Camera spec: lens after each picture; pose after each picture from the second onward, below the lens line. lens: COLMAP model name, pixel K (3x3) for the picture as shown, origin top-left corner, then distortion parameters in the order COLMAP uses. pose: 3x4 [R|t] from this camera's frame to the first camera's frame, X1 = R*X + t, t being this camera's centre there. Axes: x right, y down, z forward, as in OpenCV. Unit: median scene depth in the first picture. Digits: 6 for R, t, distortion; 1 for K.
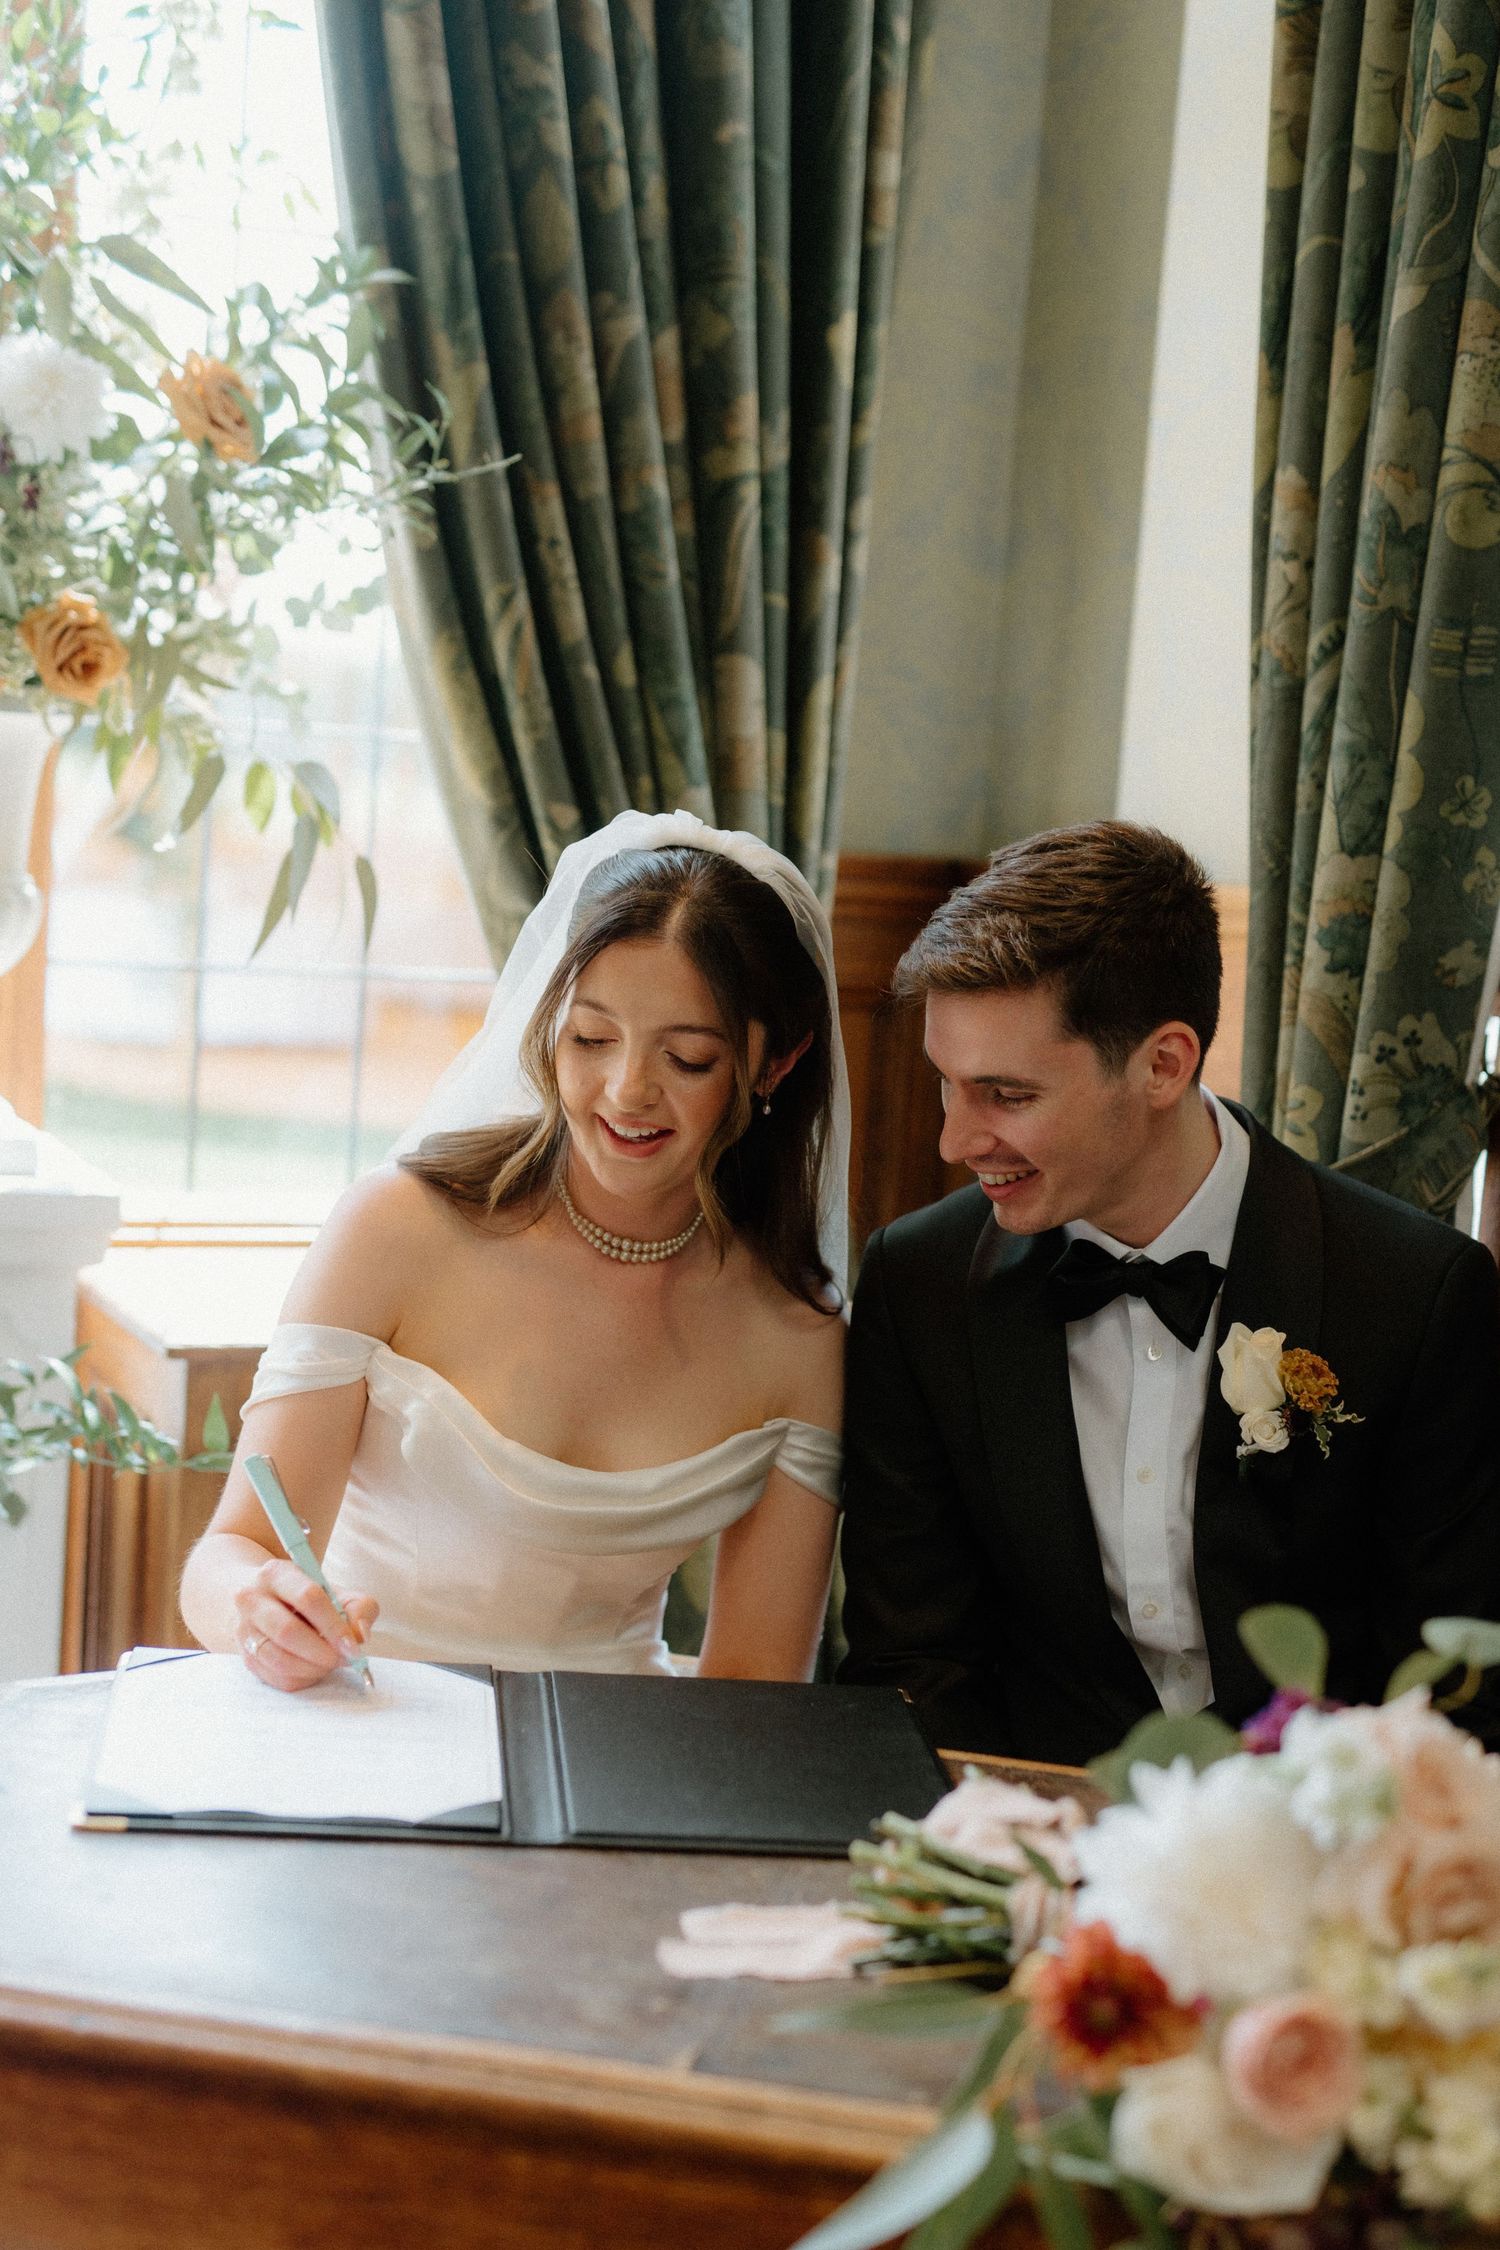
lens RADIAL K [[3499.6, 0, 748.9], [0, 3499.6, 1136.0], [0, 0, 1]] dist [0.001443, 0.000000]
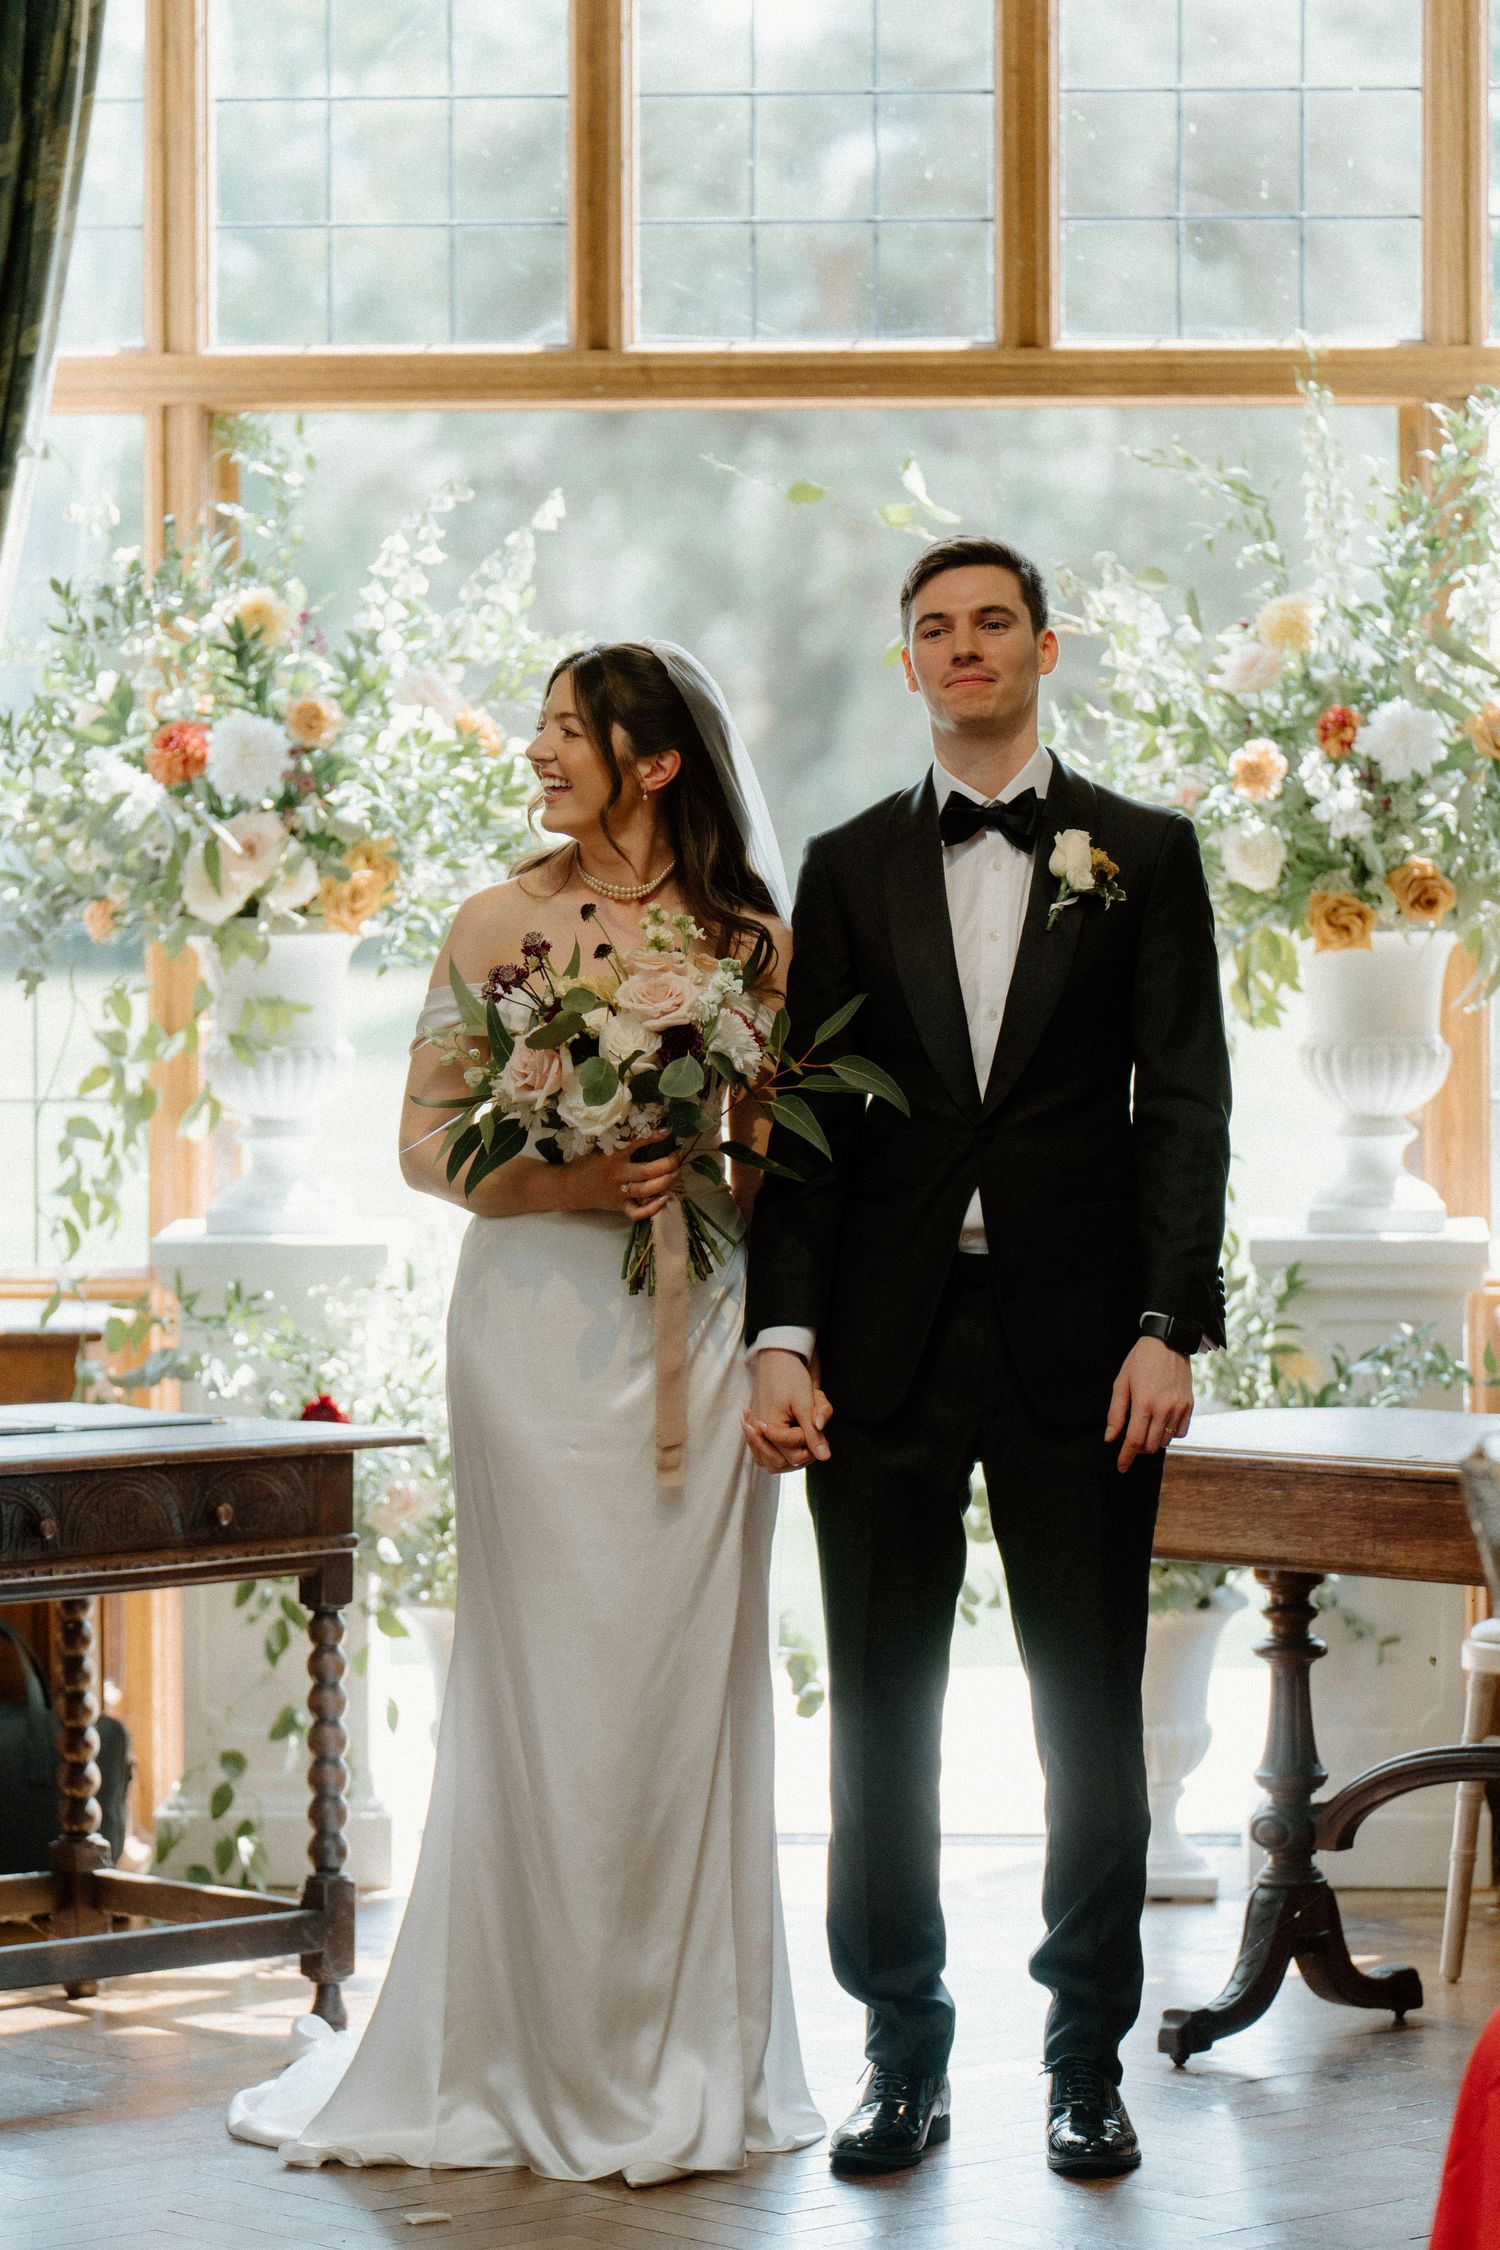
lens RADIAL K [[7637.7, 0, 742.1], [0, 7637.7, 1125.8], [0, 0, 1]] dist [-0.378289, 0.000000]
pose [[0.880607, -0.049573, -0.471247, 1.128844], [0.012379, 0.996580, -0.081704, 0.242023], [0.473685, 0.066116, 0.878209, -2.136734]]
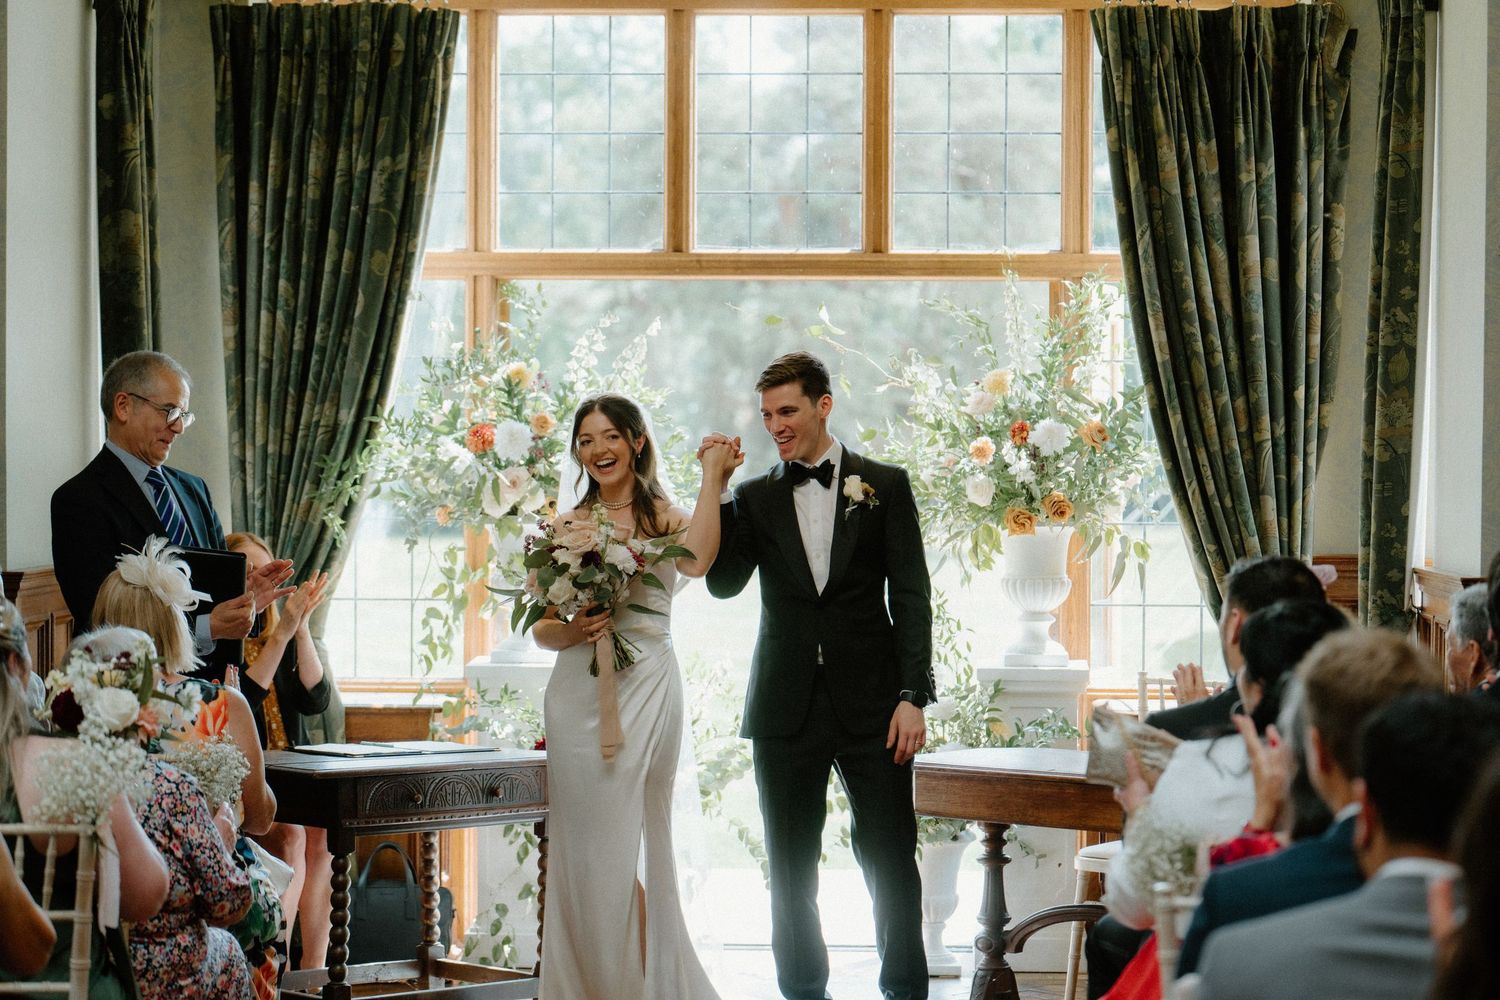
lens RADIAL K [[3640.9, 0, 763.0], [0, 3640.9, 495.3], [0, 0, 1]] dist [-0.297861, 0.000000]
pose [[0.882966, -0.058039, -0.465835, 1.174308], [0.004550, 0.993339, -0.115137, 0.252392], [0.469415, 0.099542, 0.877349, -2.208636]]
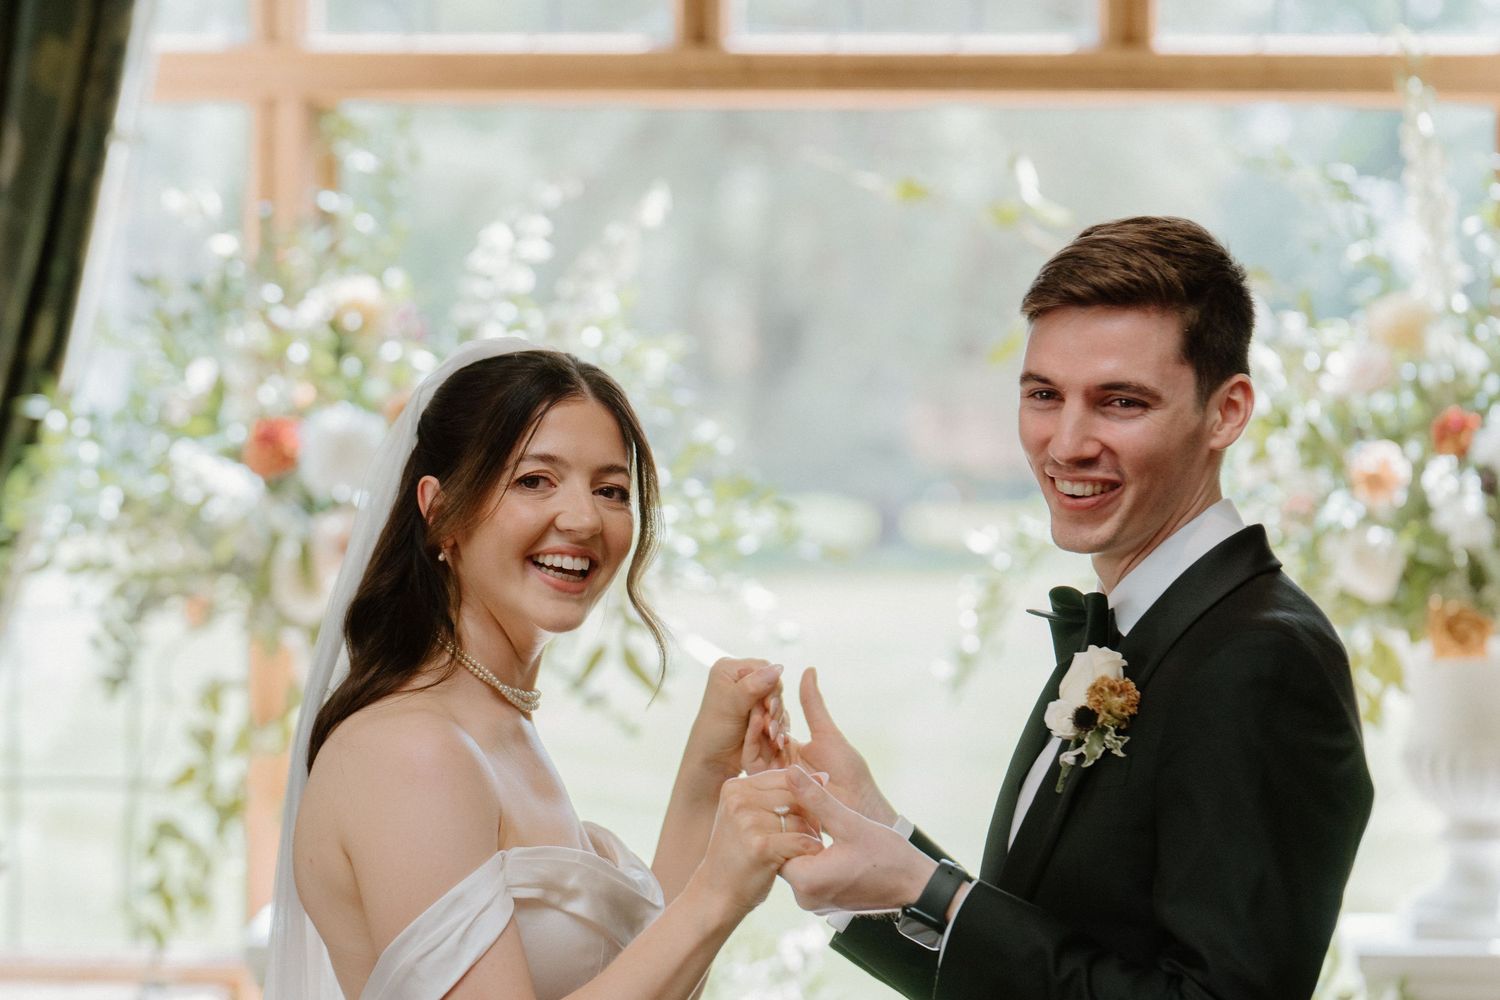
lens RADIAL K [[4370.6, 0, 753.8], [0, 4370.6, 493.8], [0, 0, 1]] dist [0.121192, 0.000000]
pose [[0.888550, -0.055191, -0.455448, 0.363936], [0.005420, 0.993931, -0.109871, 0.024873], [0.458748, 0.095158, 0.883456, -0.862571]]
